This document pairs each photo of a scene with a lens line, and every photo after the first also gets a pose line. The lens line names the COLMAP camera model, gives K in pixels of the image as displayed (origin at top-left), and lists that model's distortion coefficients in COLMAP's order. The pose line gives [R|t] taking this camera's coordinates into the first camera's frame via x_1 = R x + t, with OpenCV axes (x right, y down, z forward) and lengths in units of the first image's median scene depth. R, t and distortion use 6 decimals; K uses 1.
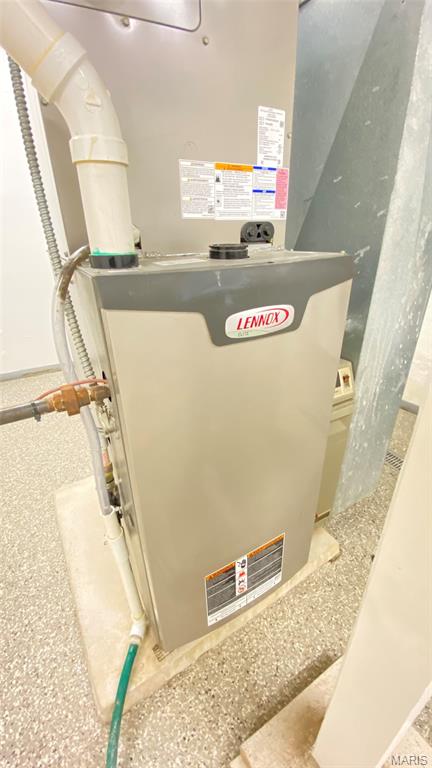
lens RADIAL K [[314.8, 0, 216.0], [0, 314.8, 384.0], [0, 0, 1]] dist [0.036668, -0.028283]
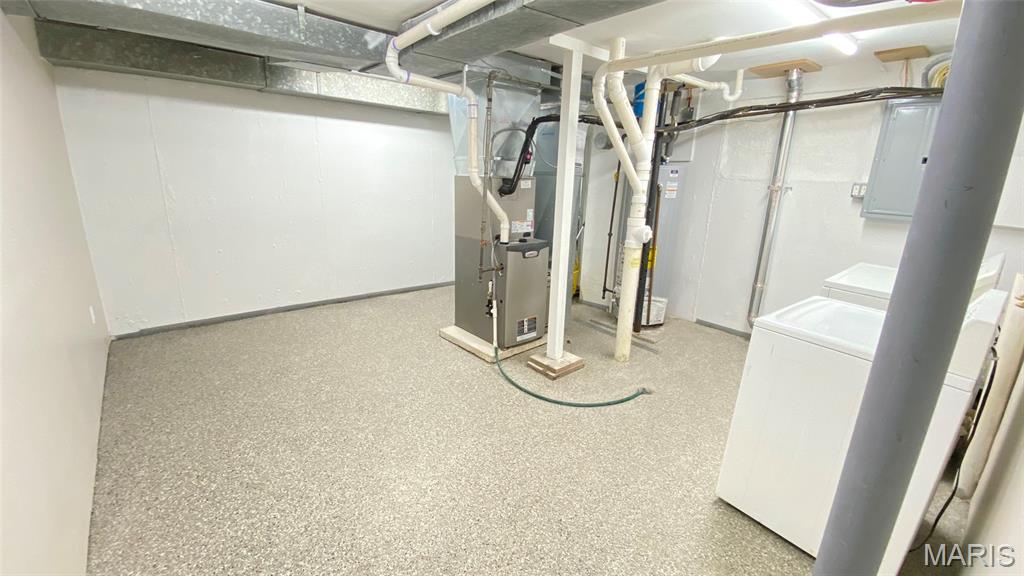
lens RADIAL K [[419.8, 0, 513.5], [0, 419.8, 286.2], [0, 0, 1]] dist [0.036668, -0.028283]
pose [[0.978214, -0.000674, 0.207597, -1.212338], [0.038932, 0.982849, -0.180258, 1.191860], [-0.203915, 0.184413, 0.961463, -4.211506]]
